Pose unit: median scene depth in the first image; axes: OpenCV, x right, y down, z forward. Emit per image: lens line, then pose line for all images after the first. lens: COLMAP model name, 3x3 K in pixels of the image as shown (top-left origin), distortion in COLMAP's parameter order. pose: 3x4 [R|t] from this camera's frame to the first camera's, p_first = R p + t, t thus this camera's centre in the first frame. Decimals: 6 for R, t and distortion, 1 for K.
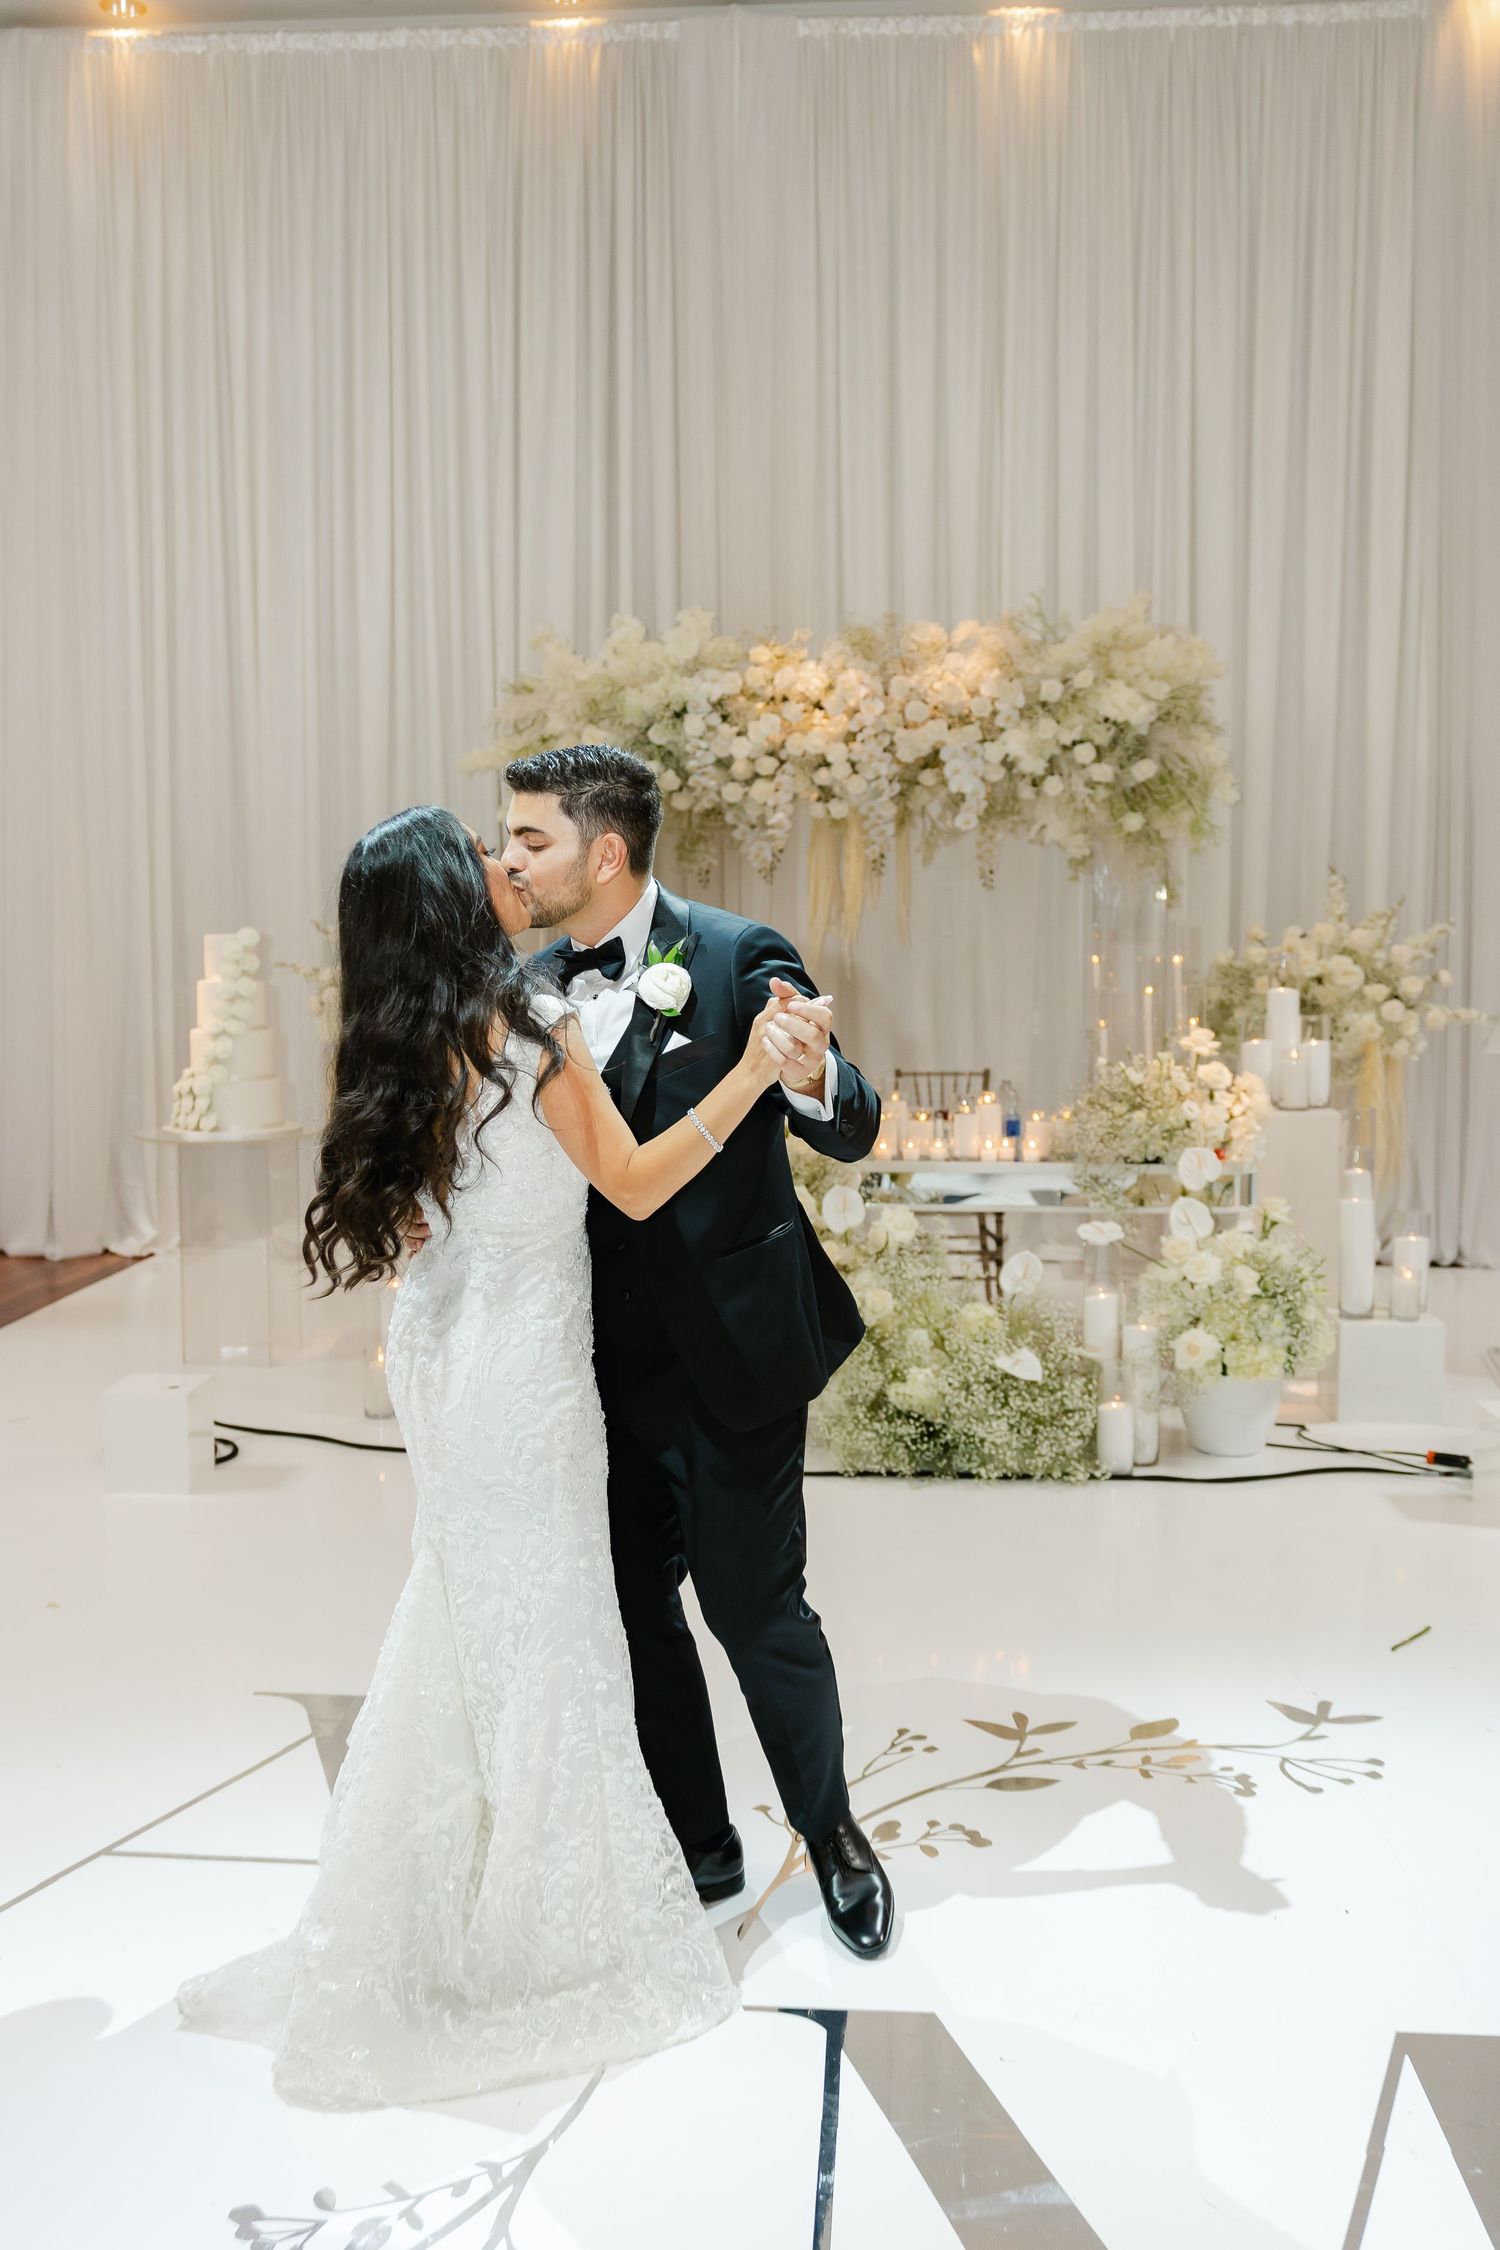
lens RADIAL K [[2016.2, 0, 742.8], [0, 2016.2, 1085.7], [0, 0, 1]] dist [-0.007148, 0.010988]
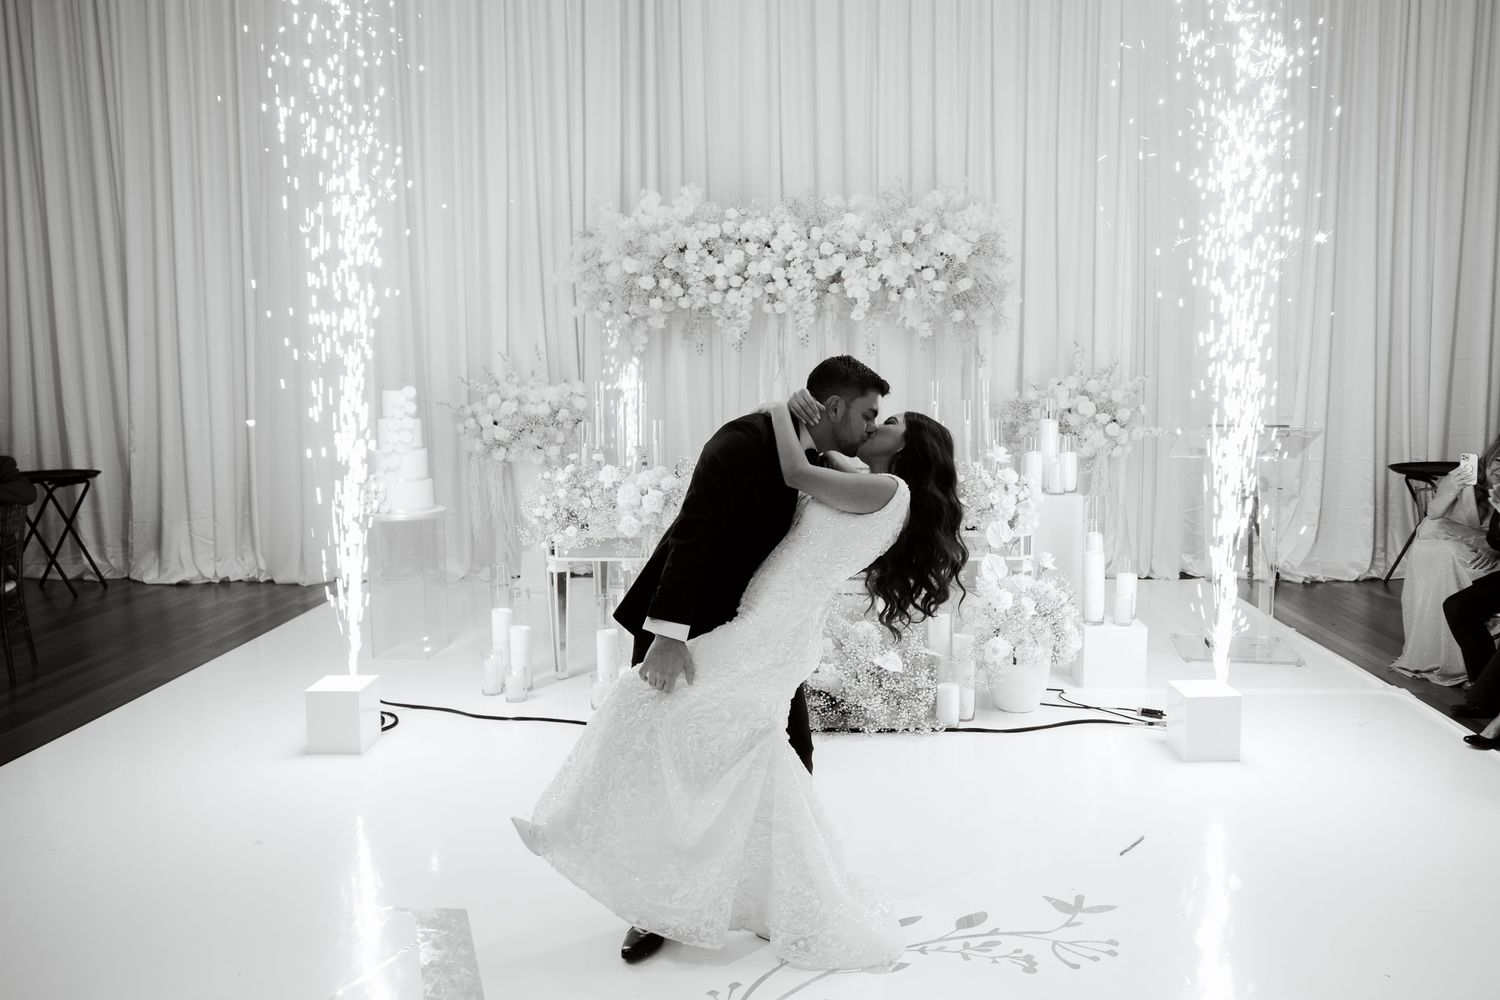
lens RADIAL K [[1140.9, 0, 804.5], [0, 1140.9, 474.8], [0, 0, 1]] dist [-0.040426, 0.005821]
pose [[0.998486, -0.009061, 0.054262, 0.015748], [0.008076, 0.999799, 0.018349, -0.018430], [-0.054417, -0.017883, 0.998358, 0.071048]]
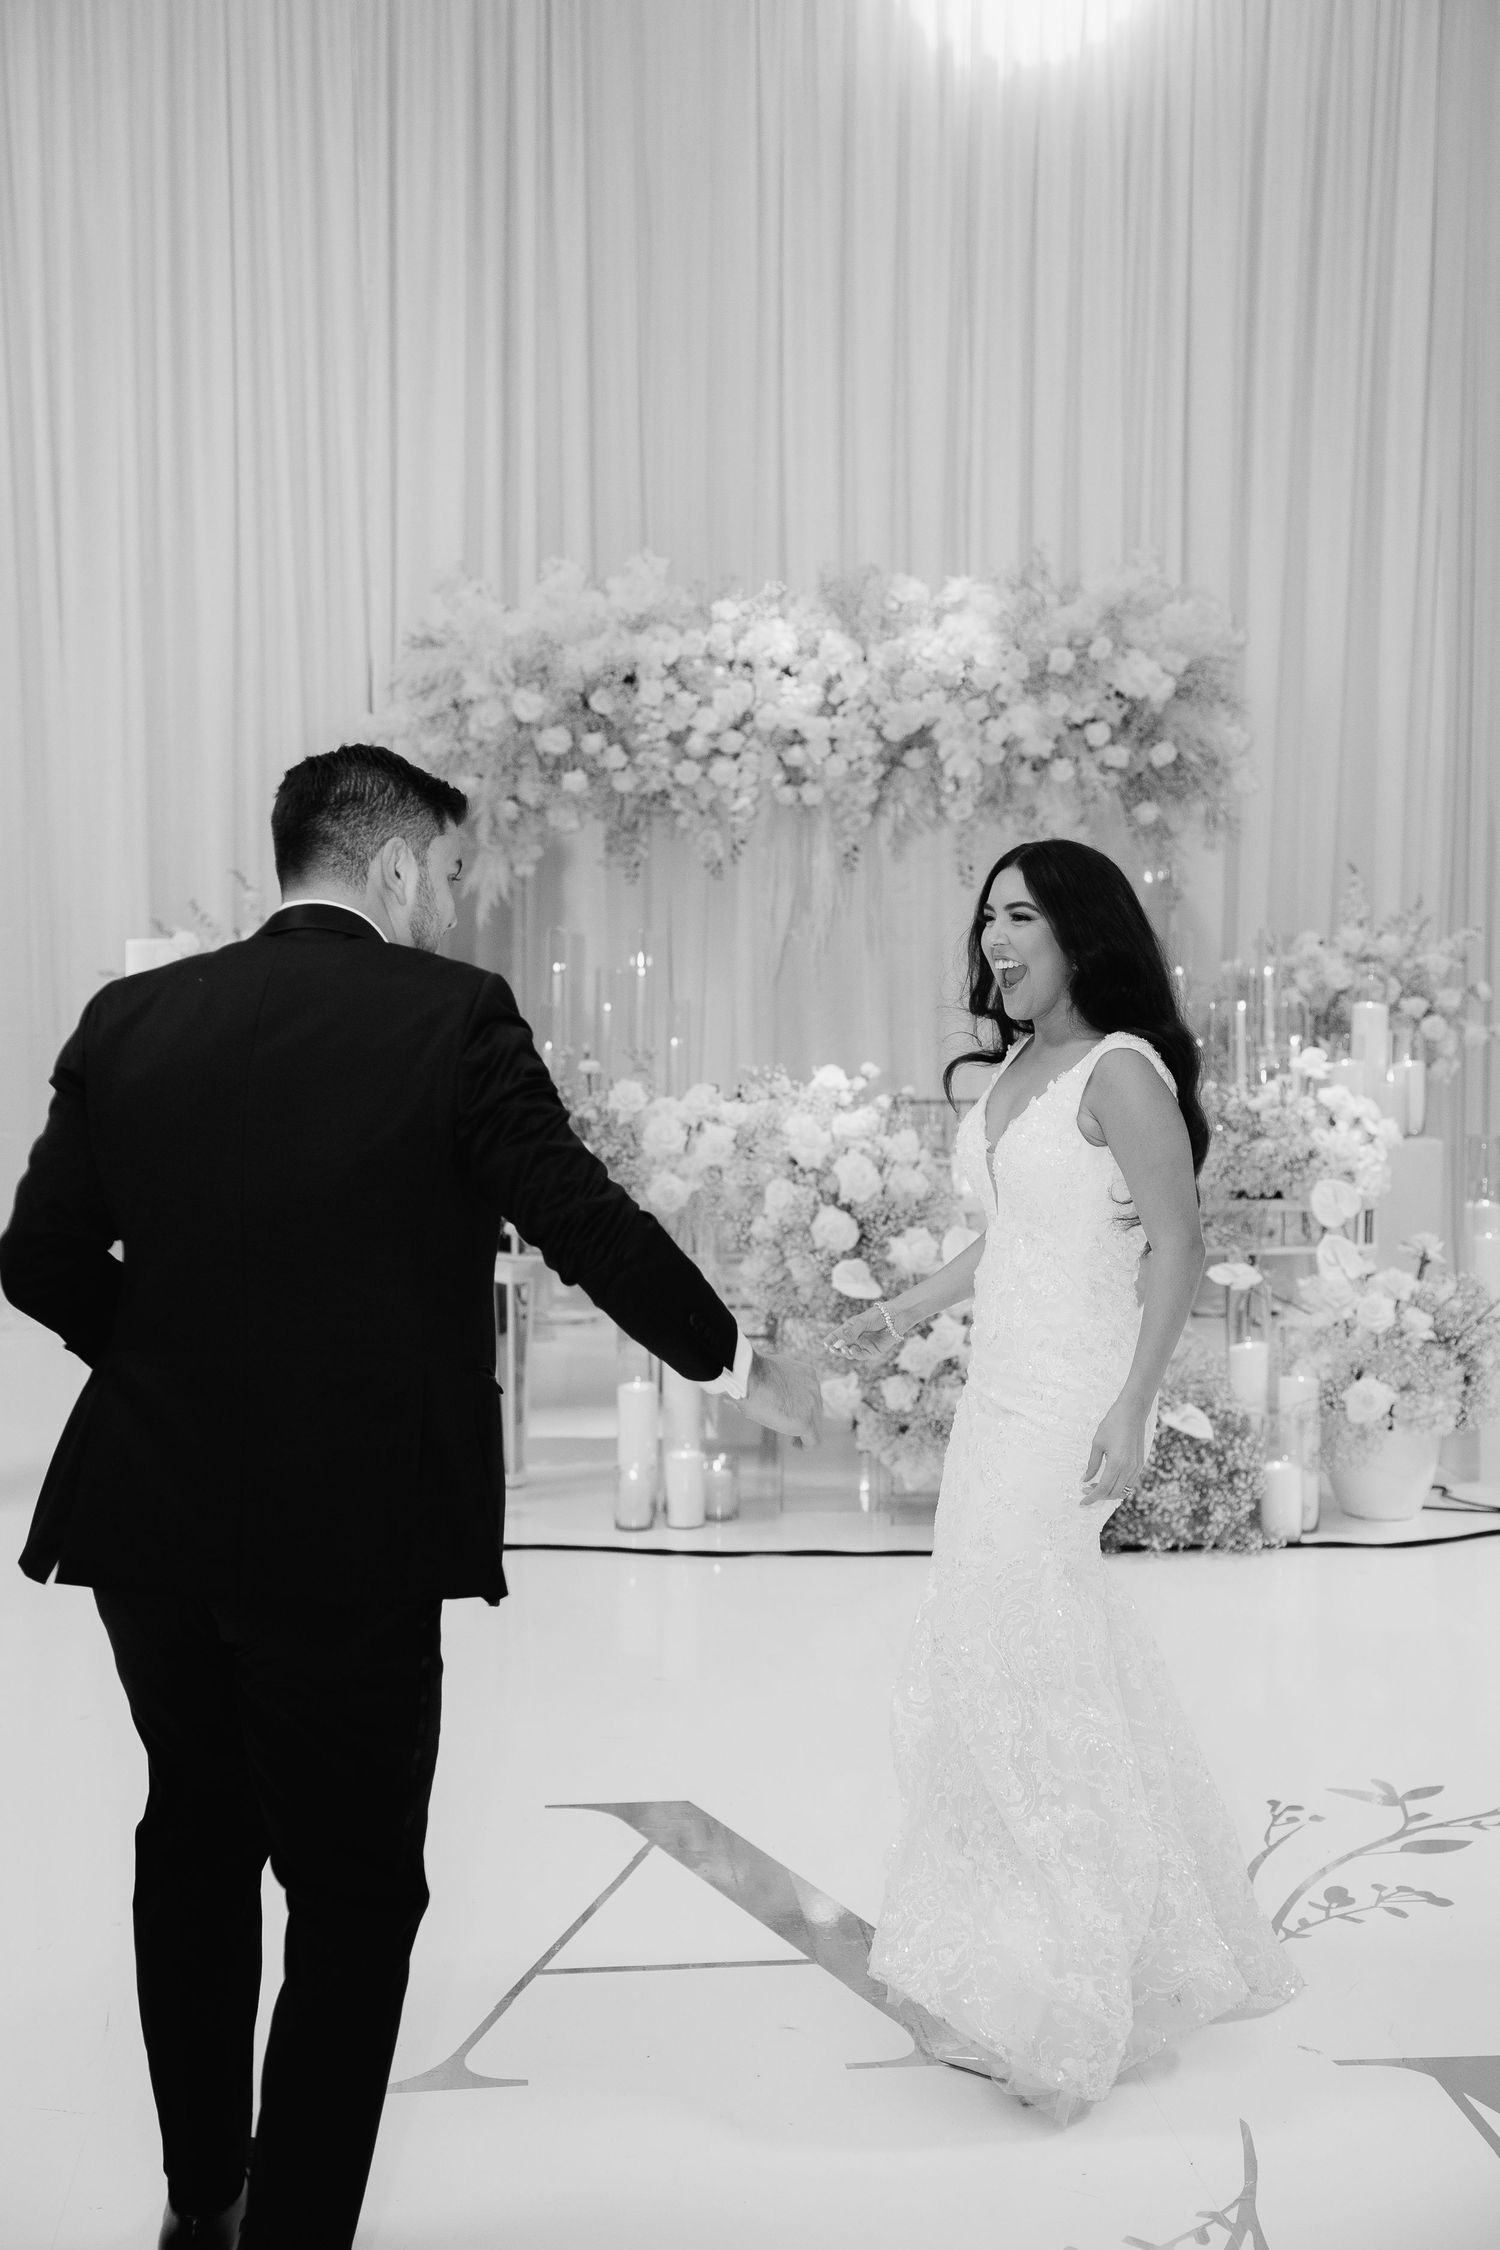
lens RADIAL K [[2567.6, 0, 764.2], [0, 2567.6, 1100.5], [0, 0, 1]] dist [0.136938, -0.021478]
pose [[0.982666, -0.008261, 0.185199, -0.178664], [0.009731, 0.999928, -0.007029, 0.000424], [-0.185128, 0.008709, 0.982676, -0.070154]]
